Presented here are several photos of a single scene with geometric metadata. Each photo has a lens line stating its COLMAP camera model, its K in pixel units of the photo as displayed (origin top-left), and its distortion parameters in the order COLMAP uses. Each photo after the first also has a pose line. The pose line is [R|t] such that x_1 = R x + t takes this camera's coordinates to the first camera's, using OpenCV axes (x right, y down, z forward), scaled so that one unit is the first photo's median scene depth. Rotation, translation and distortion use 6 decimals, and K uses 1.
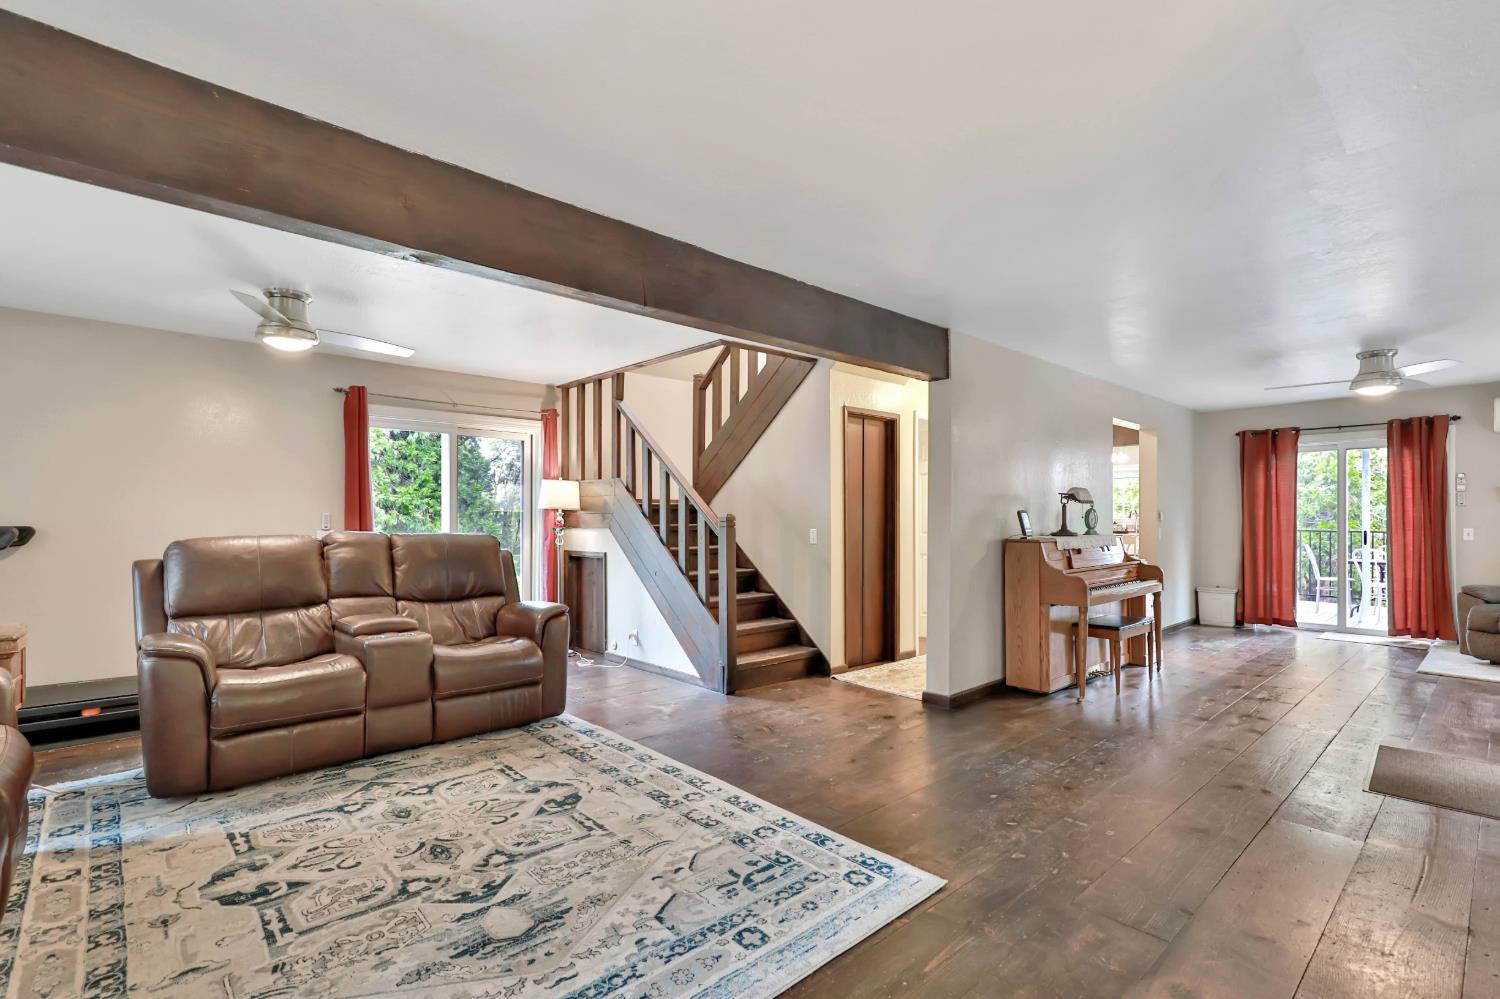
lens RADIAL K [[688.5, 0, 743.3], [0, 688.5, 516.3], [0, 0, 1]] dist [-0.005468, 0.003528]
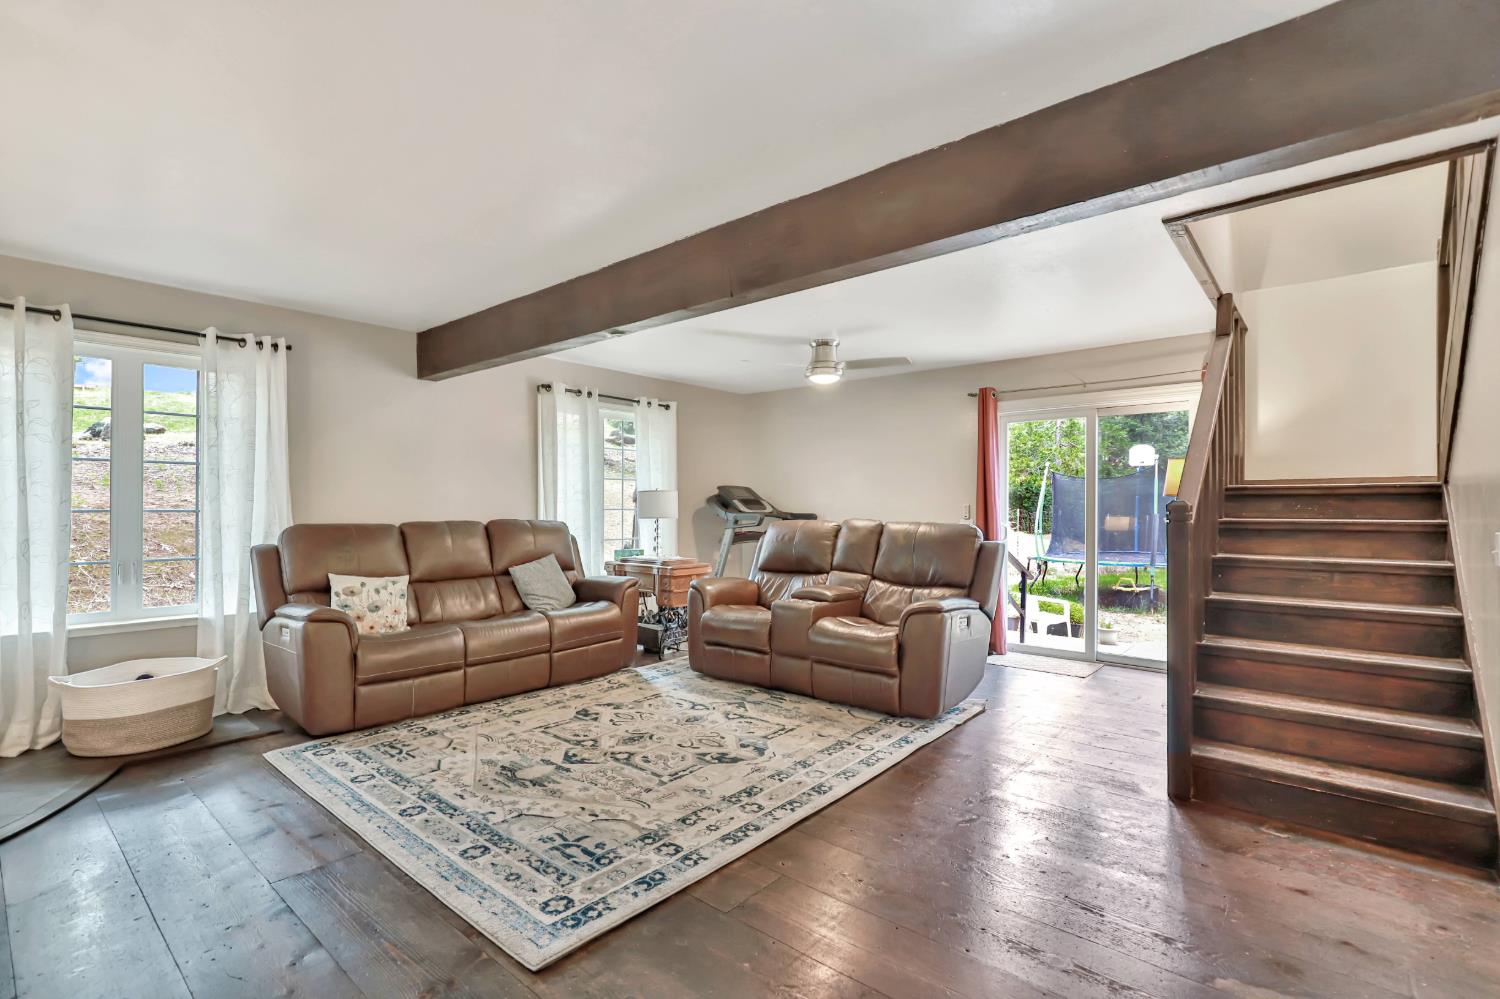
lens RADIAL K [[688.5, 0, 749.2], [0, 688.5, 506.2], [0, 0, 1]] dist [-0.005468, 0.003528]
pose [[0.131078, -0.003636, -0.991365, 0.966480], [0.000951, 0.999993, -0.003541, 0.006063], [0.991372, -0.000478, 0.131080, 0.998434]]
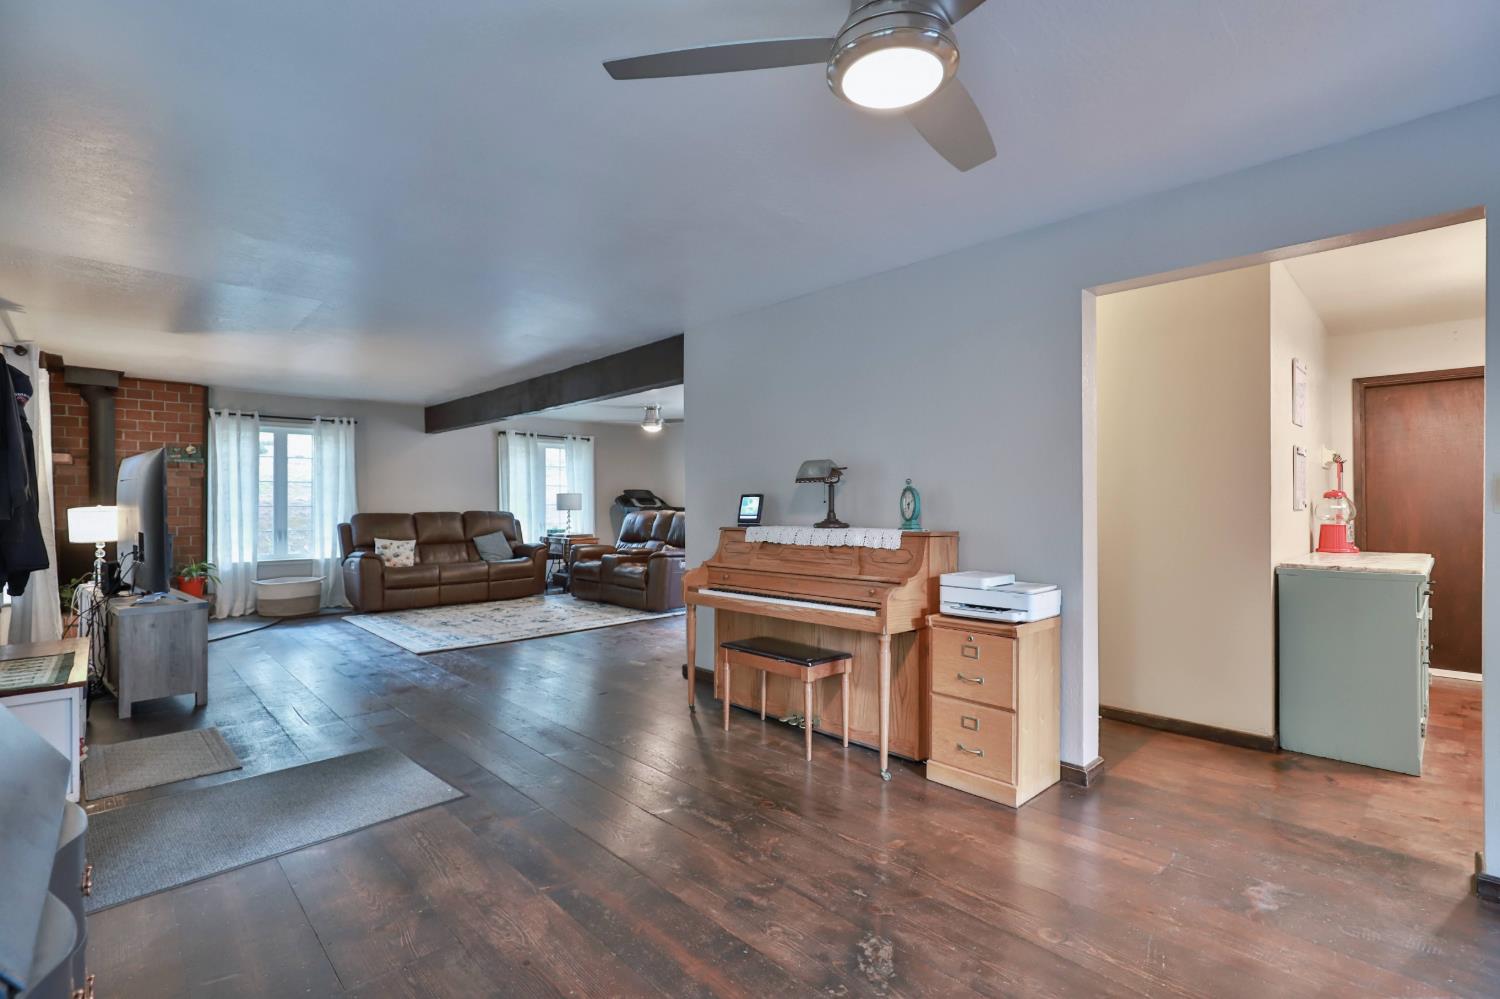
lens RADIAL K [[688.5, 0, 752.0], [0, 688.5, 502.2], [0, 0, 1]] dist [-0.005468, 0.003528]
pose [[0.035164, -0.002092, -0.999379, 2.449150], [0.003638, 0.999991, -0.001965, 0.004423], [0.999375, -0.003567, 0.035171, 1.849565]]
